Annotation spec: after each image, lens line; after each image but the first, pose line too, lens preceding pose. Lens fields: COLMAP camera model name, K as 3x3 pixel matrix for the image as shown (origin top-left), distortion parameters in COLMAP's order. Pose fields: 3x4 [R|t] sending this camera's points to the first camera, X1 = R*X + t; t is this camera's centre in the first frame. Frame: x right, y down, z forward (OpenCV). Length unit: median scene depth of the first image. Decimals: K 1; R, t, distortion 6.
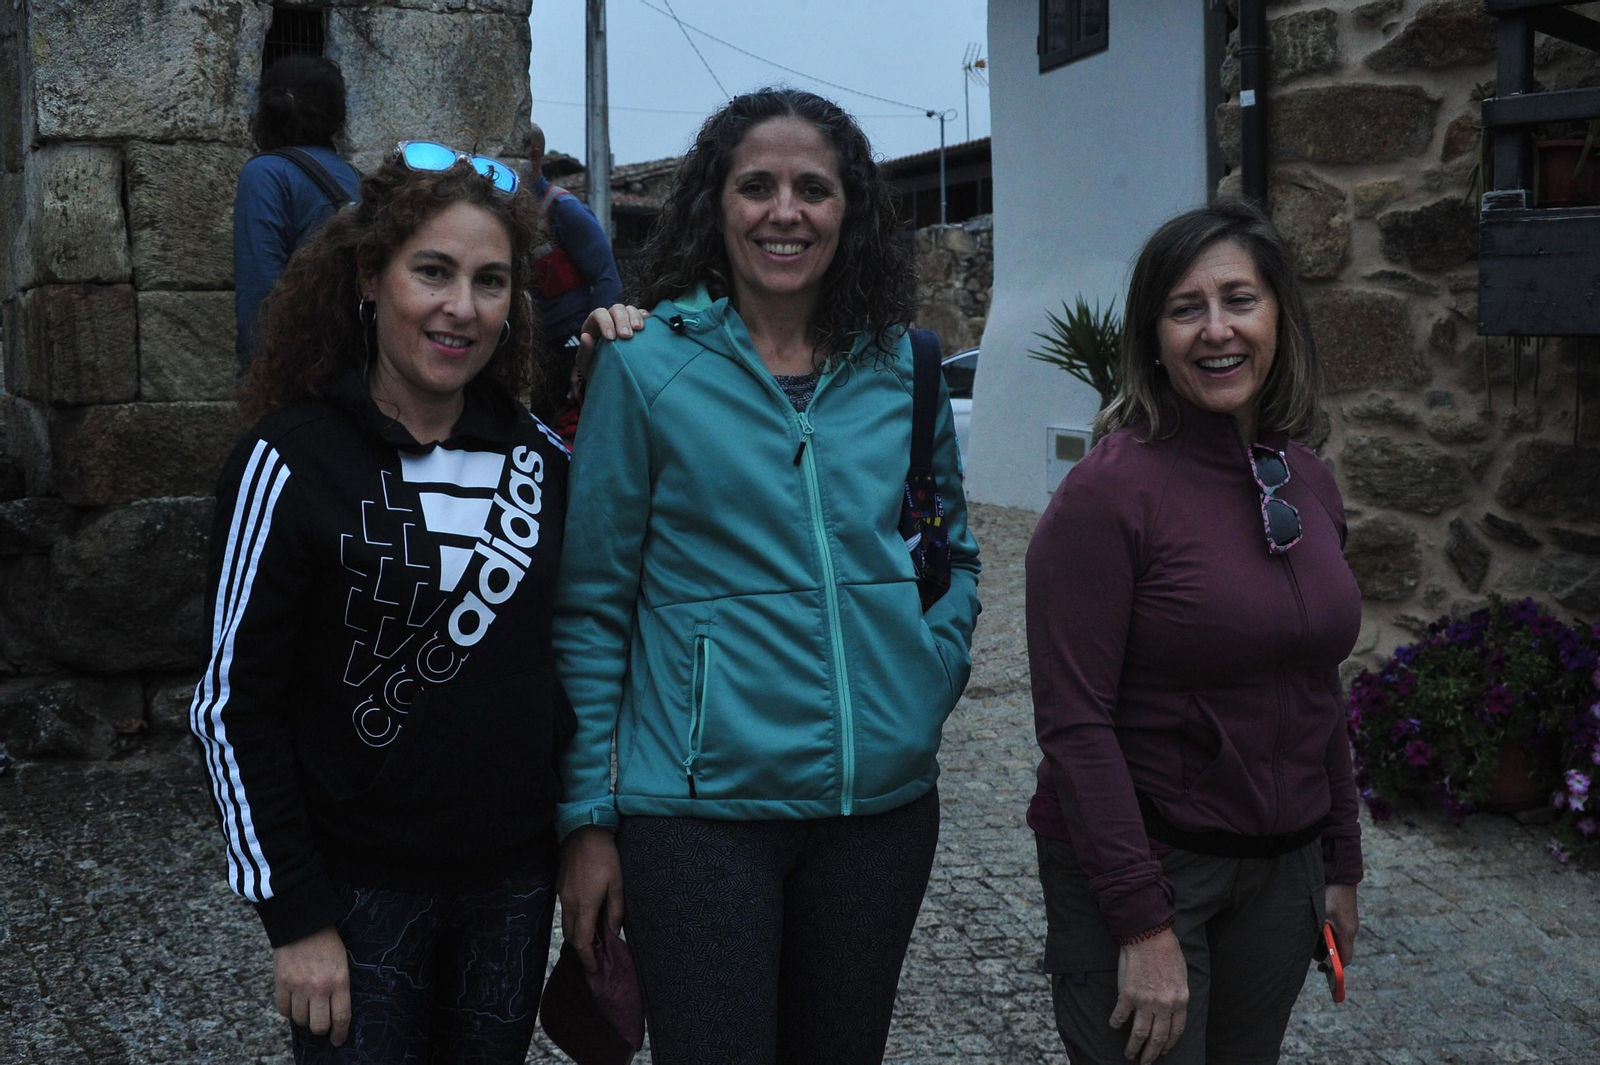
lens RADIAL K [[1902.2, 0, 825.6], [0, 1902.2, 495.2], [0, 0, 1]] dist [-0.008412, 0.000000]
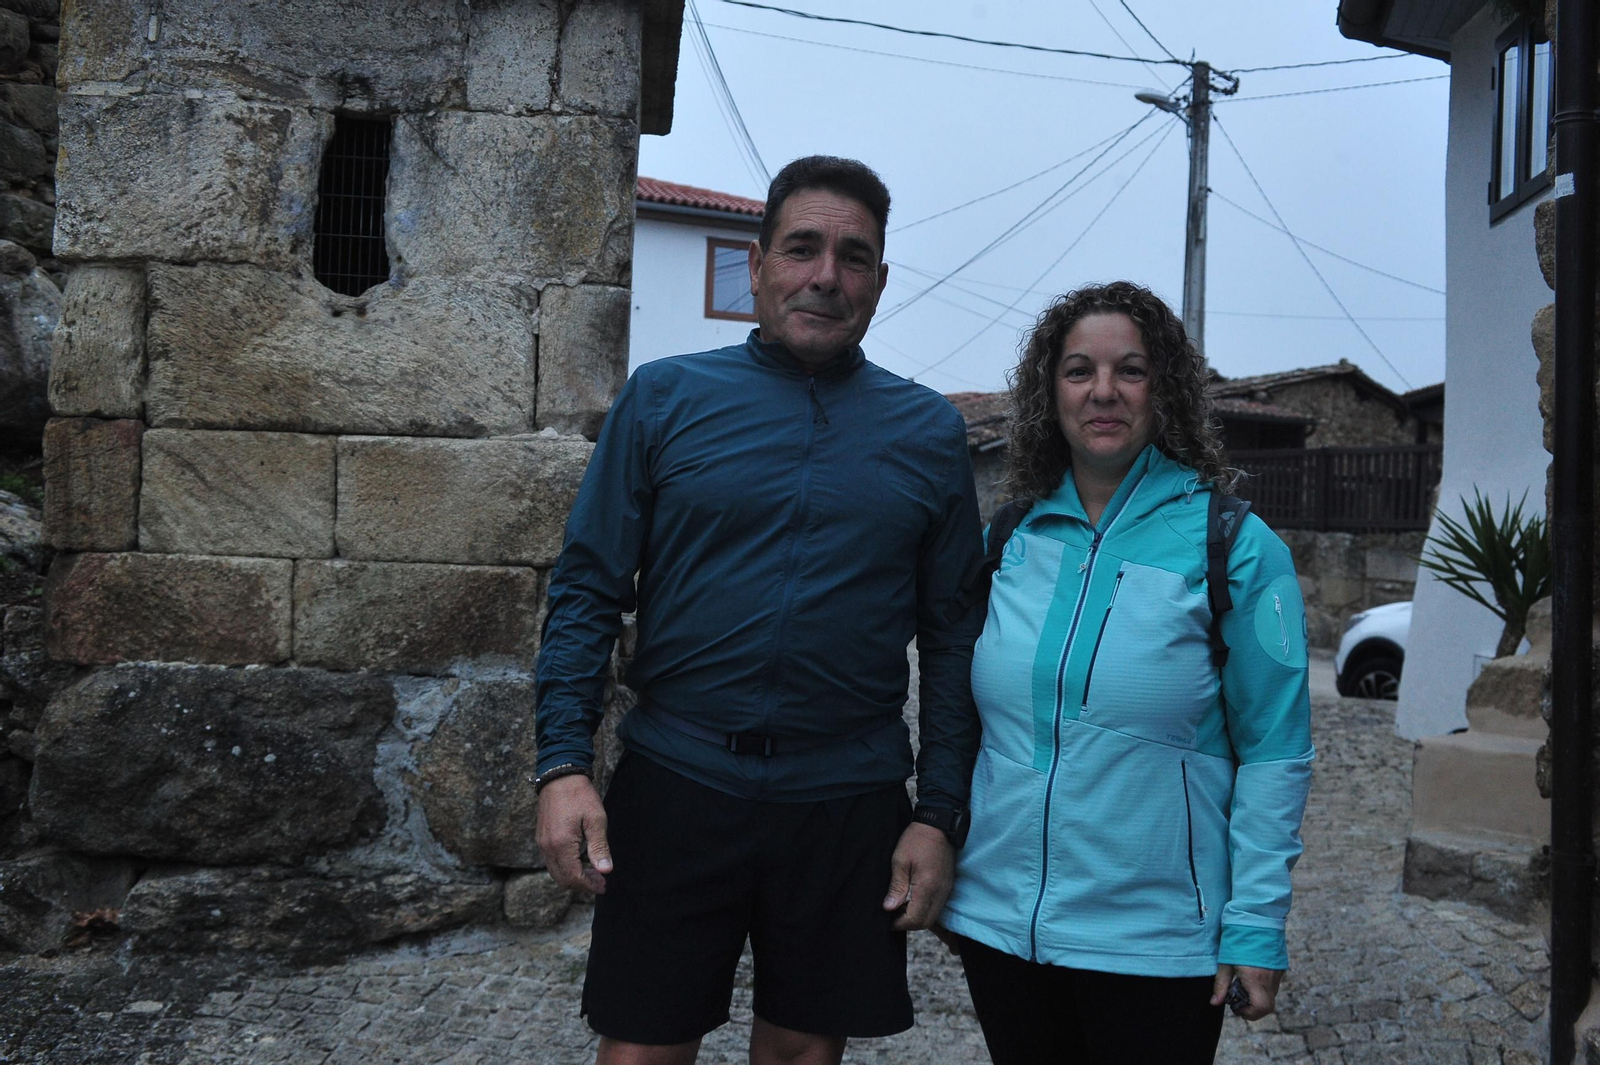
lens RADIAL K [[1735.1, 0, 799.6], [0, 1735.1, 524.7], [0, 0, 1]] dist [-0.059443, 0.000000]
pose [[0.918686, 0.039616, -0.392998, 0.238267], [-0.075530, 0.994217, -0.076341, -0.023581], [0.387701, 0.099817, 0.916365, 0.380526]]
